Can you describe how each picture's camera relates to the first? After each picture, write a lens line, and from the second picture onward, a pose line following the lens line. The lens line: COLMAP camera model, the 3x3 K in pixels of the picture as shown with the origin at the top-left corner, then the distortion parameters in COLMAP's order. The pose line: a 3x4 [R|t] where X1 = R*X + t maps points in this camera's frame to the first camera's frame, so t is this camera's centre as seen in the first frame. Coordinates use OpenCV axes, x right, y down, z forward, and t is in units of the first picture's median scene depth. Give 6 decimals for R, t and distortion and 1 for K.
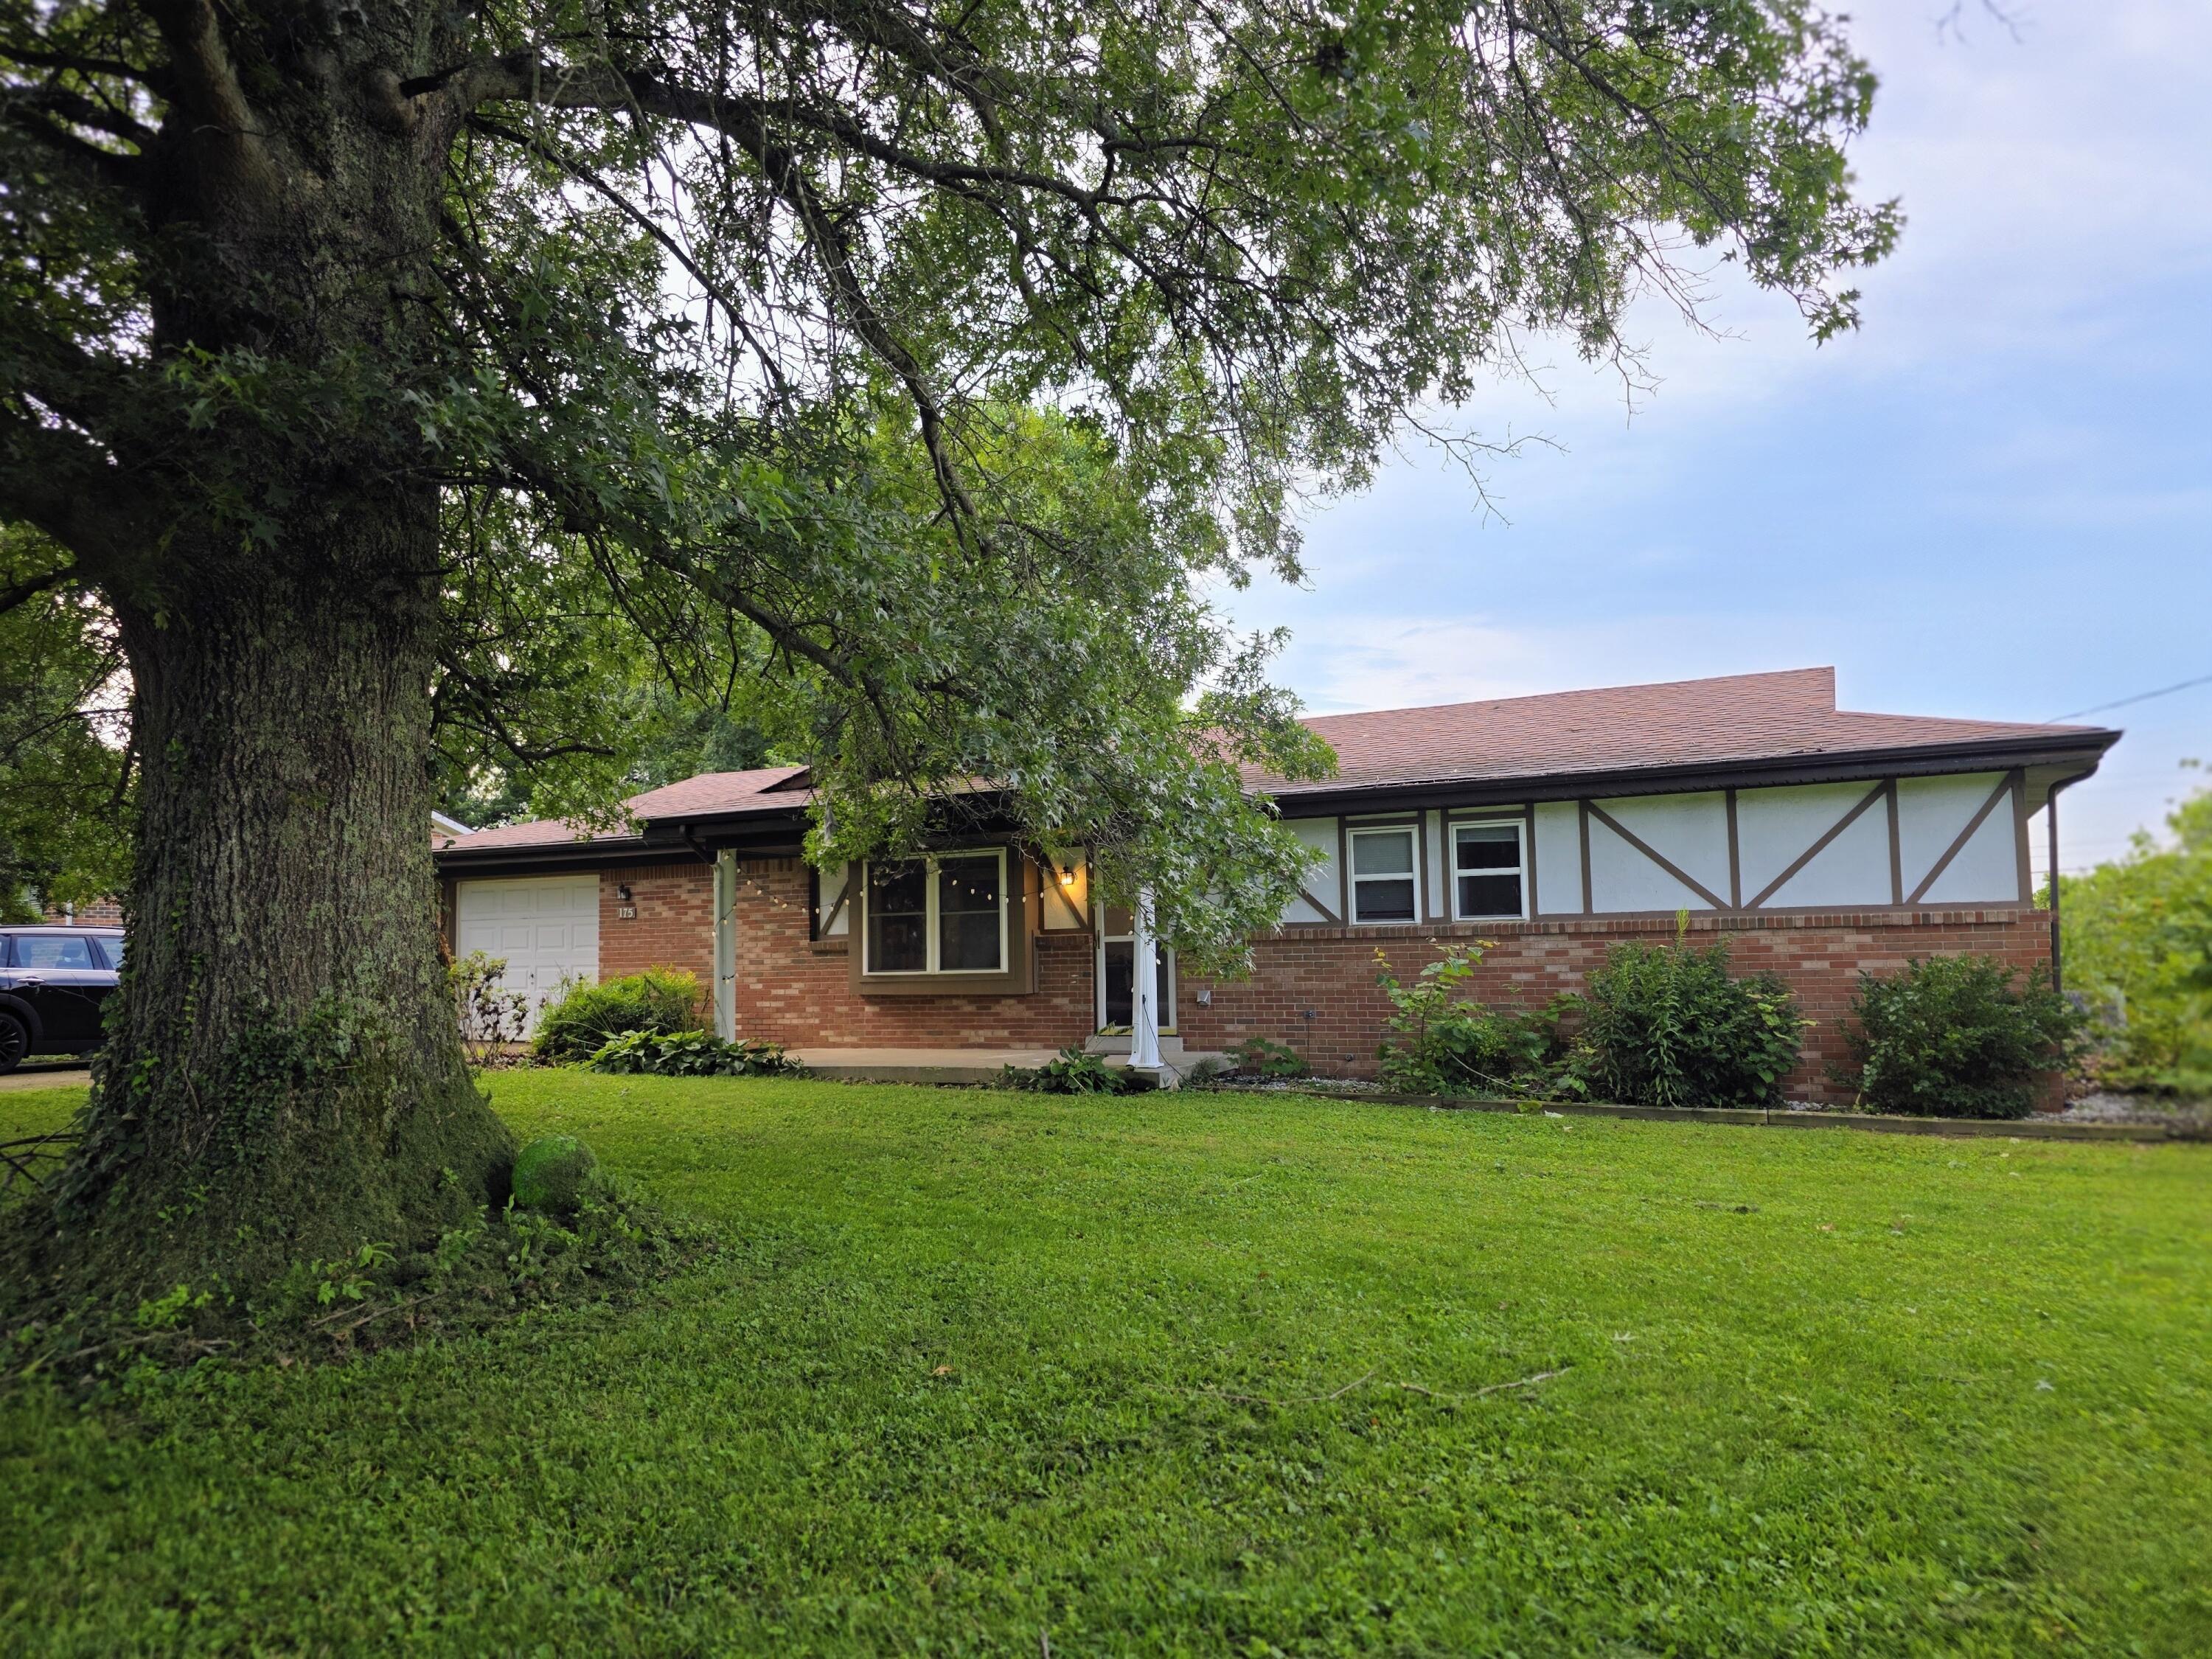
lens RADIAL K [[1487.5, 0, 1106.0], [0, 1487.5, 829.5], [0, 0, 1]] dist [0.000167, -0.000009]
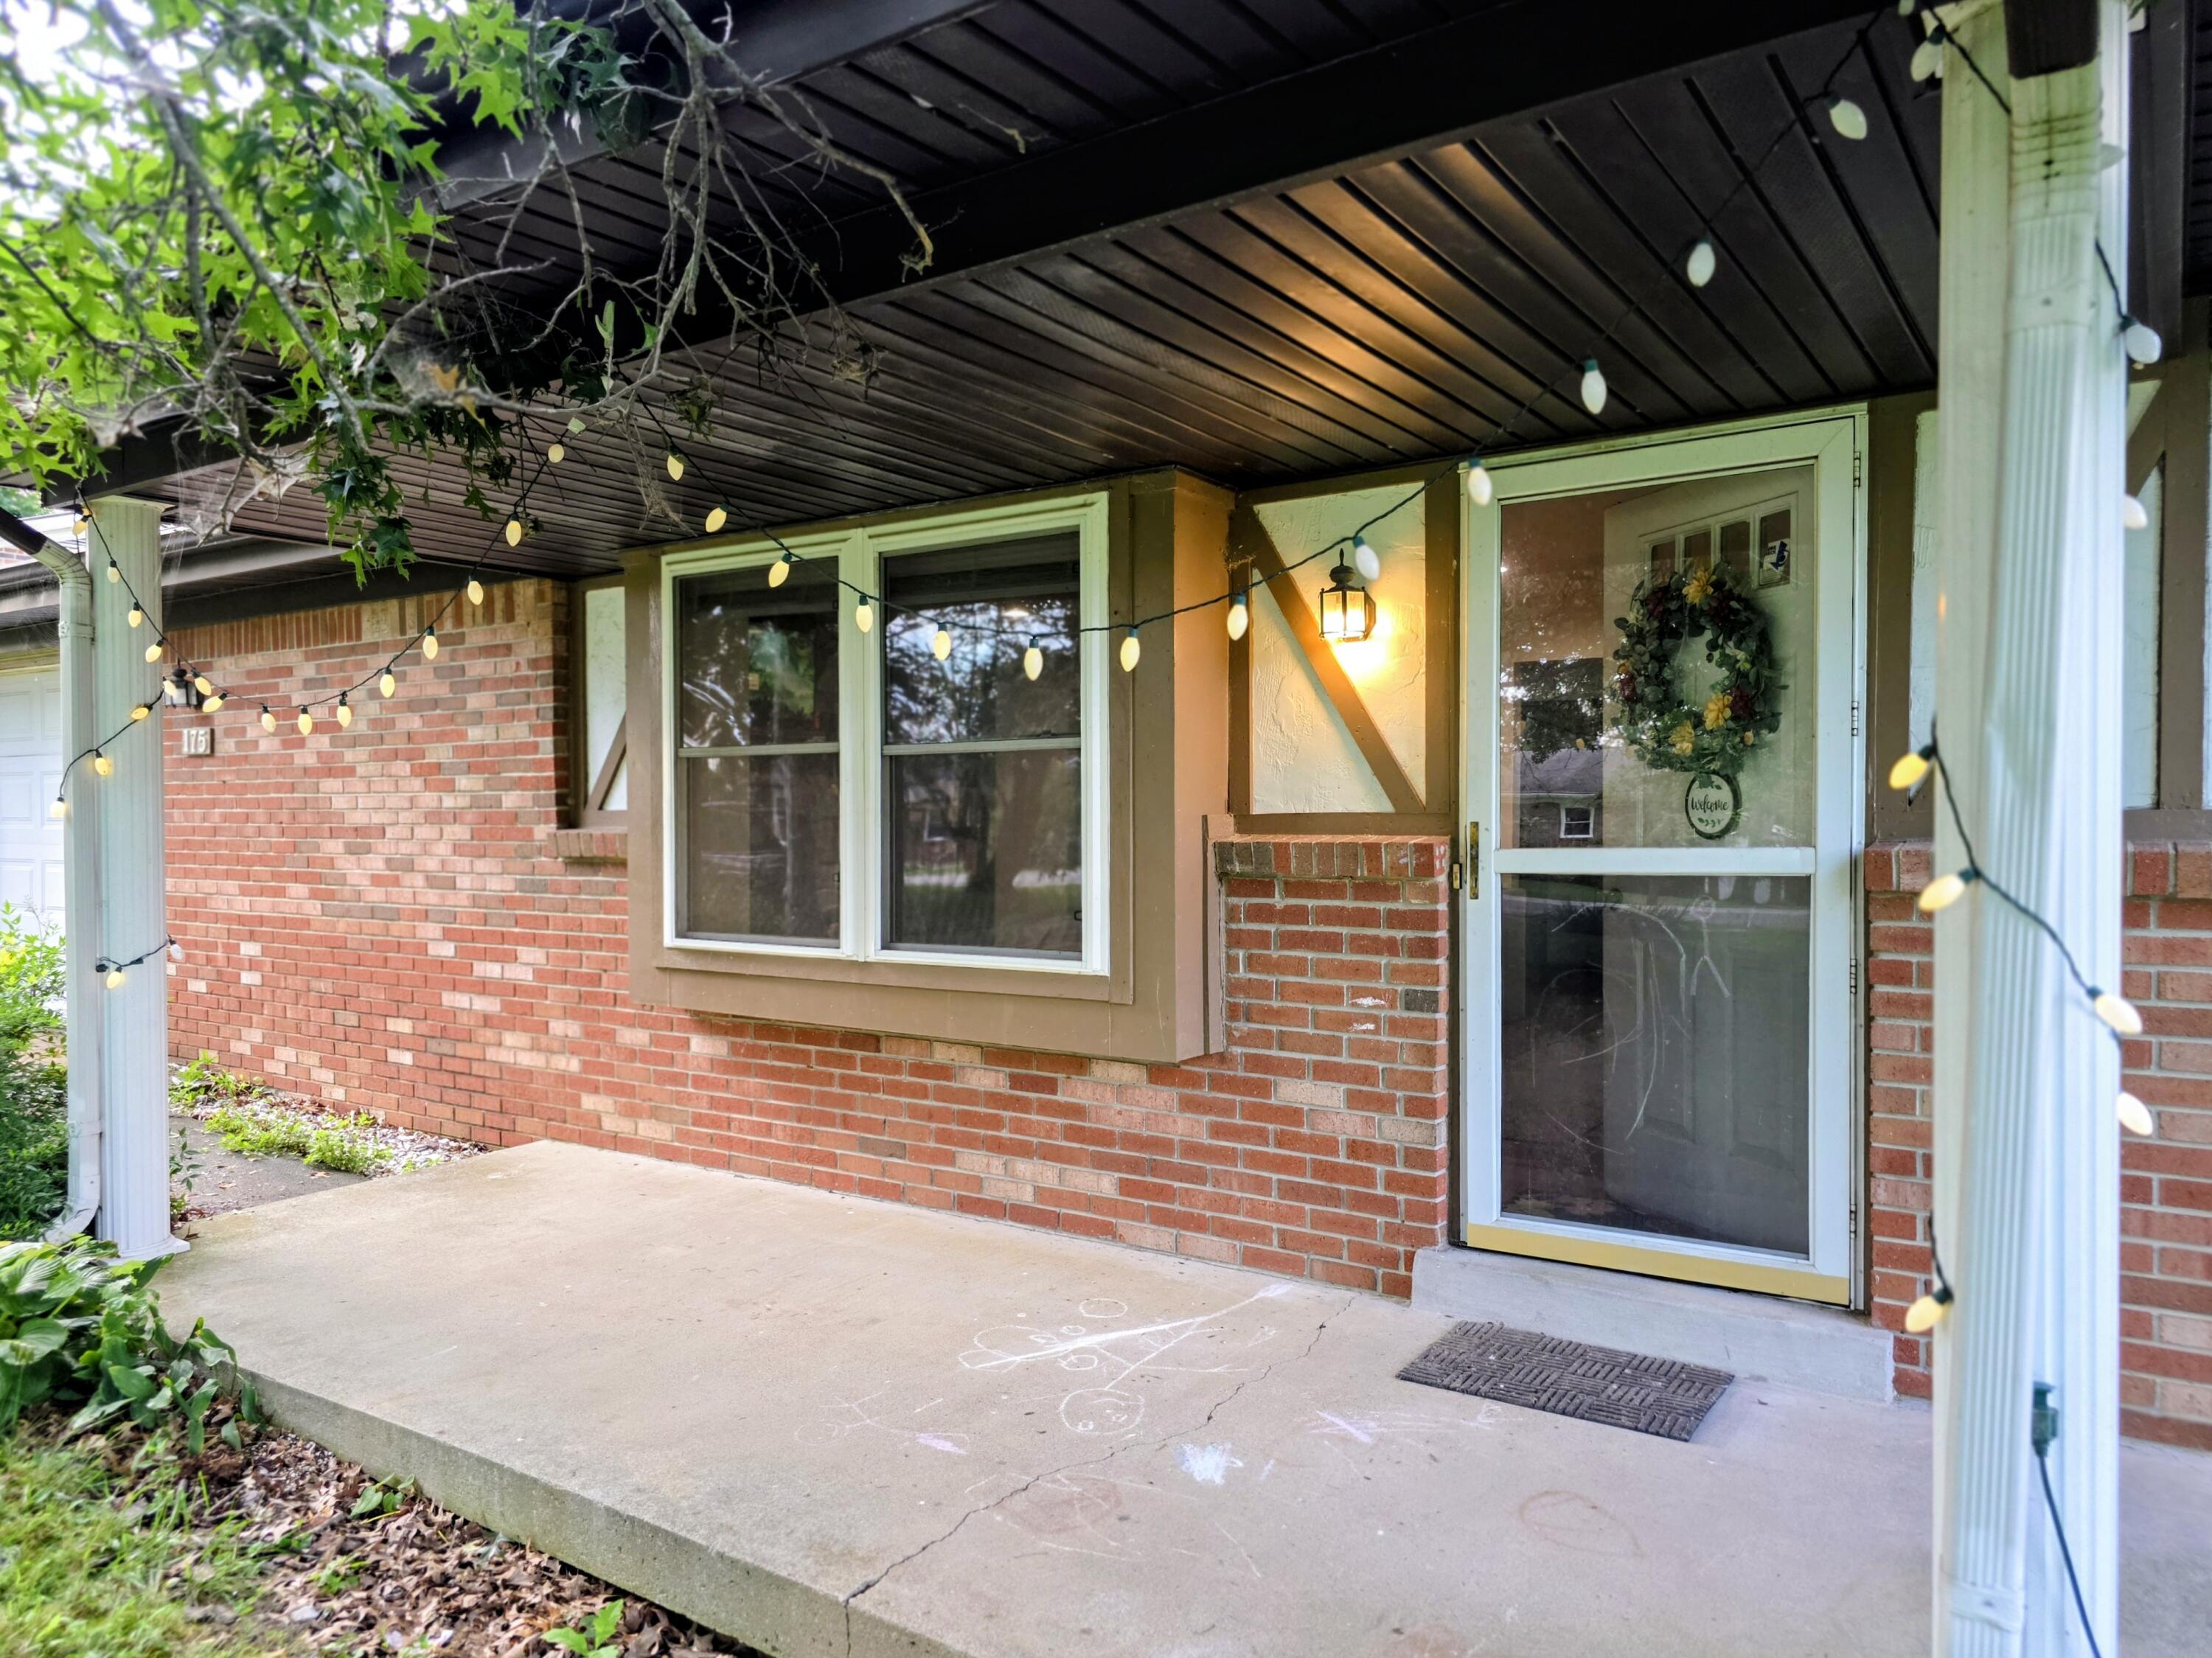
lens RADIAL K [[1632.1, 0, 1106.0], [0, 1632.1, 829.0], [0, 0, 1]] dist [-0.000423, -0.000112]
pose [[0.990168, 0.023895, -0.137830, -0.026847], [-0.011459, 0.995847, 0.090324, 0.043442], [0.139416, -0.087856, 0.986329, 0.700127]]
